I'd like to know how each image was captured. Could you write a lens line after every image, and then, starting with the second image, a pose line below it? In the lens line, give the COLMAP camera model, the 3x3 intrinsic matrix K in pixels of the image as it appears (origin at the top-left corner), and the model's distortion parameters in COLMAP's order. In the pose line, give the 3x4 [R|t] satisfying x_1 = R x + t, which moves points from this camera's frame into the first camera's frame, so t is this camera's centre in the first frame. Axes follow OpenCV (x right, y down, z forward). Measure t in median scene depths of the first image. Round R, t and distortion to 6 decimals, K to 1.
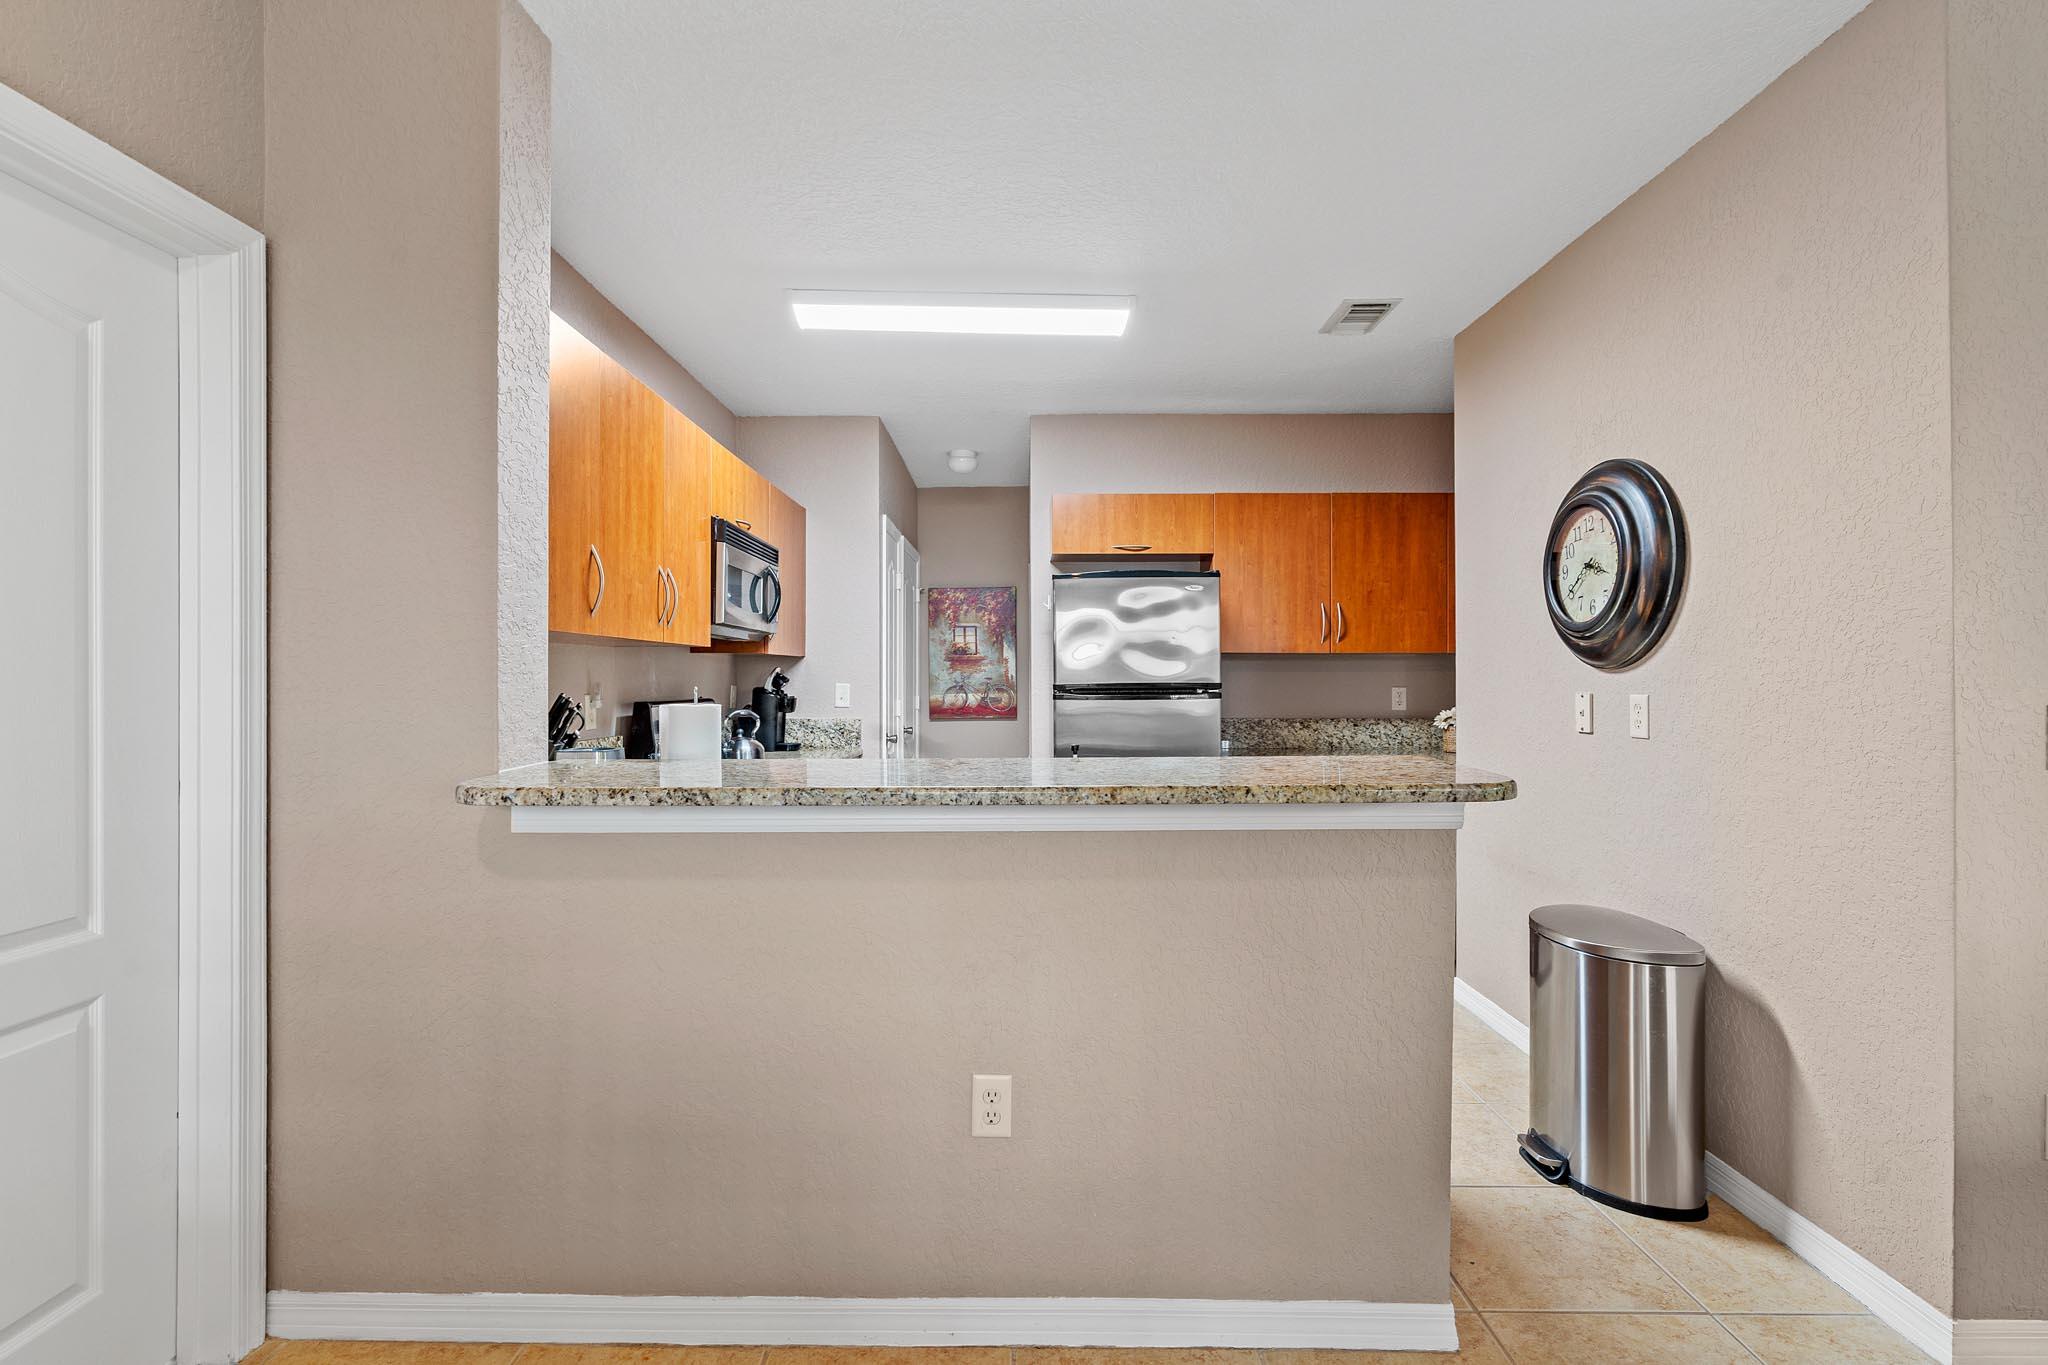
lens RADIAL K [[942.9, 0, 1015.8], [0, 942.9, 676.3], [0, 0, 1]] dist [-0.005823, 0.000038]
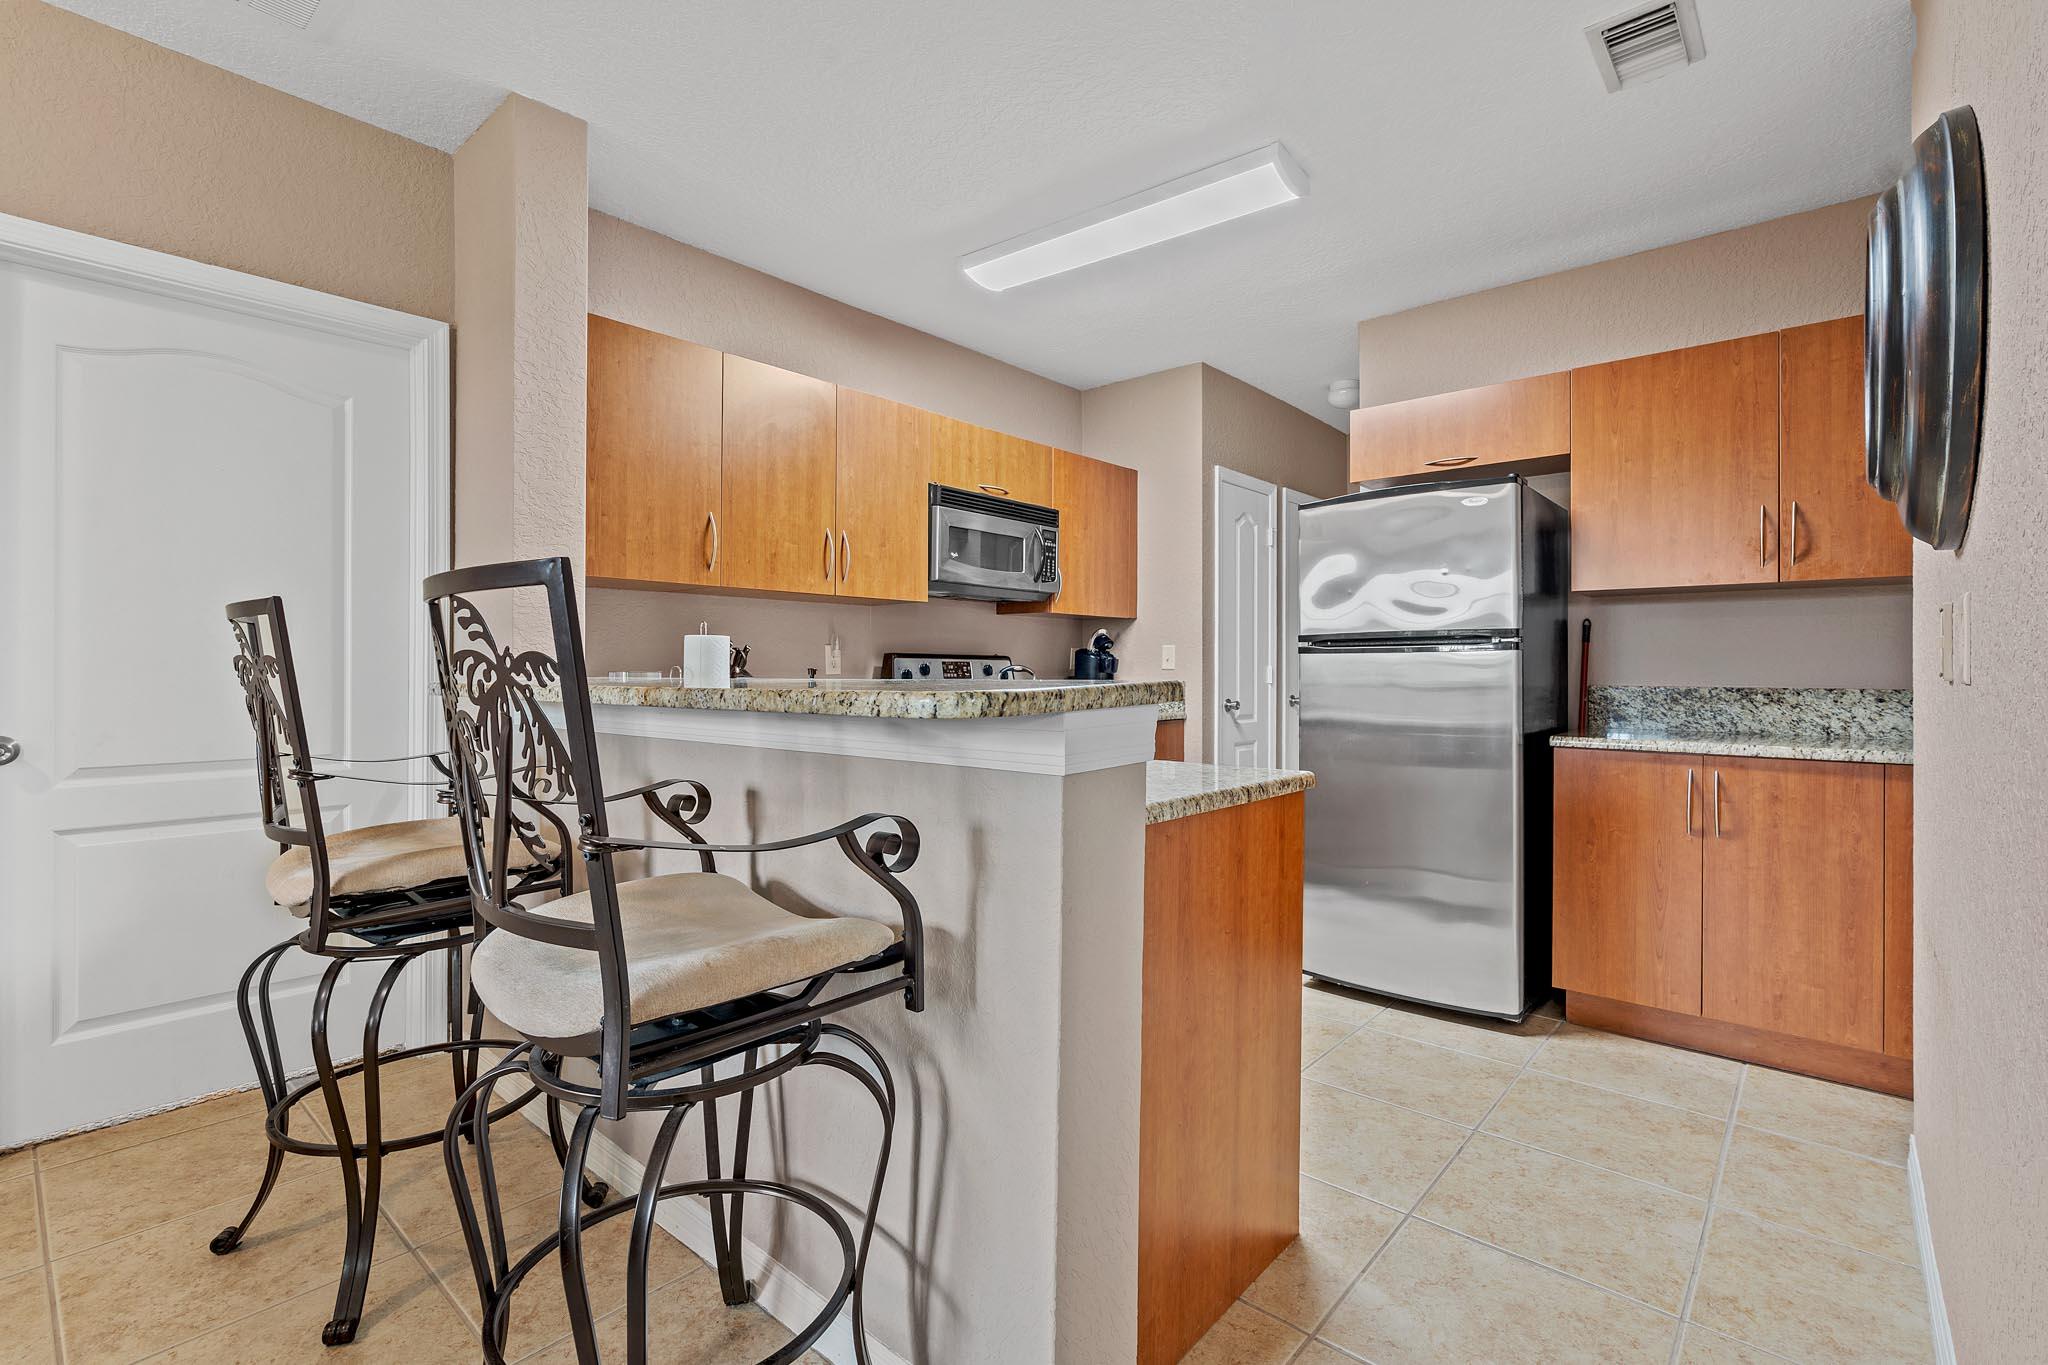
lens RADIAL K [[925.4, 0, 1020.9], [0, 925.4, 670.7], [0, 0, 1]] dist [-0.006828, 0.006267]
pose [[0.754886, 0.003713, -0.655845, 0.358007], [-0.002613, 0.999993, 0.002653, 0.034739], [0.655851, -0.000289, 0.754891, 0.195440]]
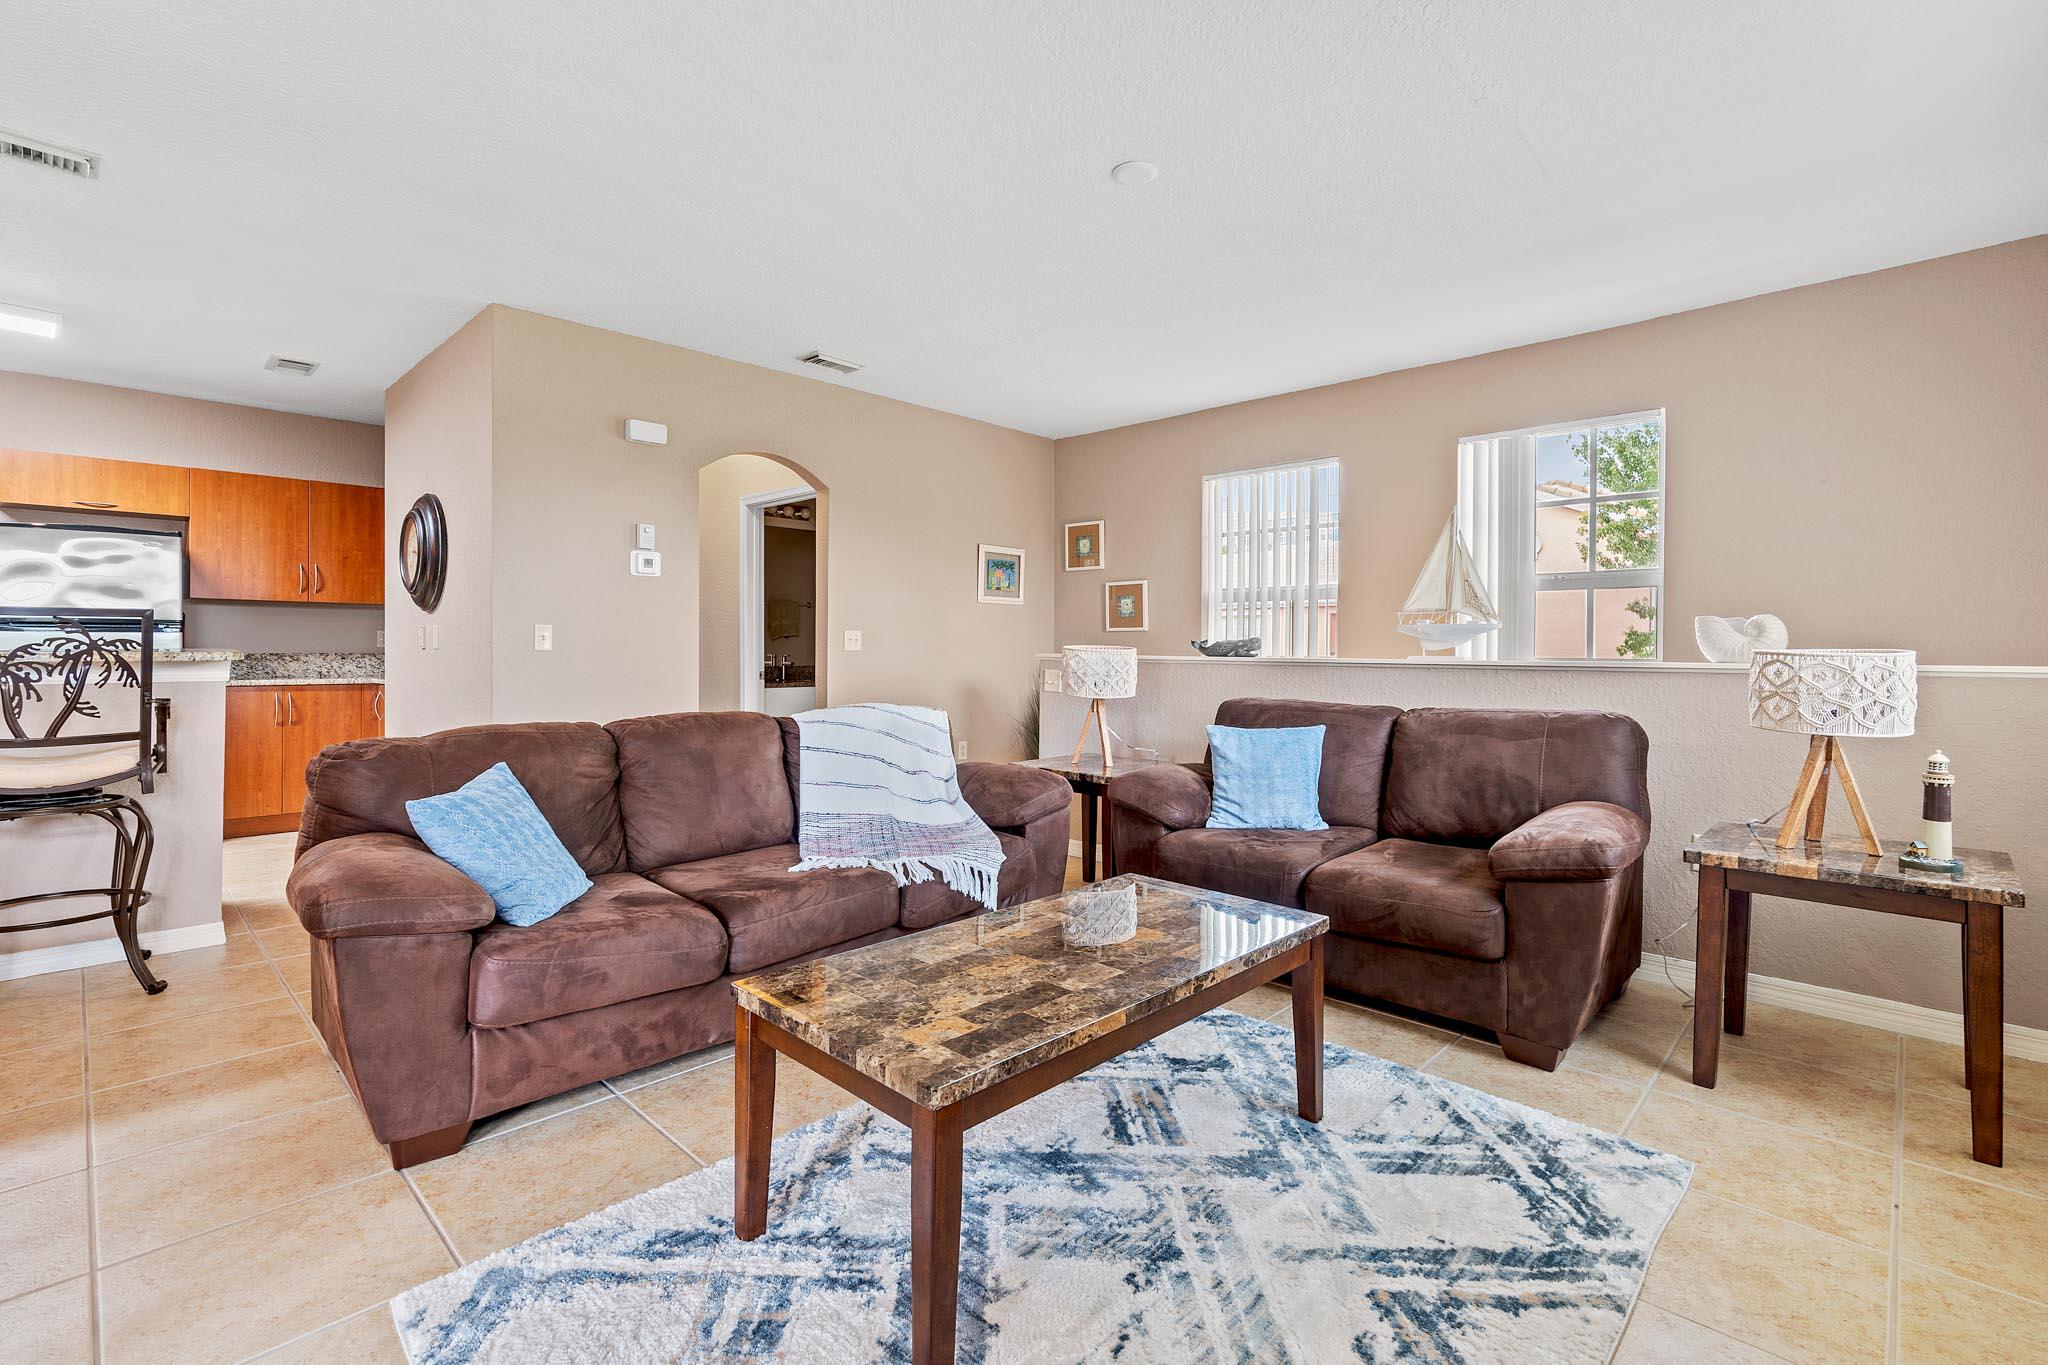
lens RADIAL K [[929.7, 0, 1032.4], [0, 929.7, 657.0], [0, 0, 1]] dist [-0.001261, 0.000698]
pose [[0.682443, -0.001840, 0.730936, 0.074084], [-0.007182, 0.999932, 0.009222, 0.033452], [-0.730903, -0.011543, 0.682383, -0.633161]]
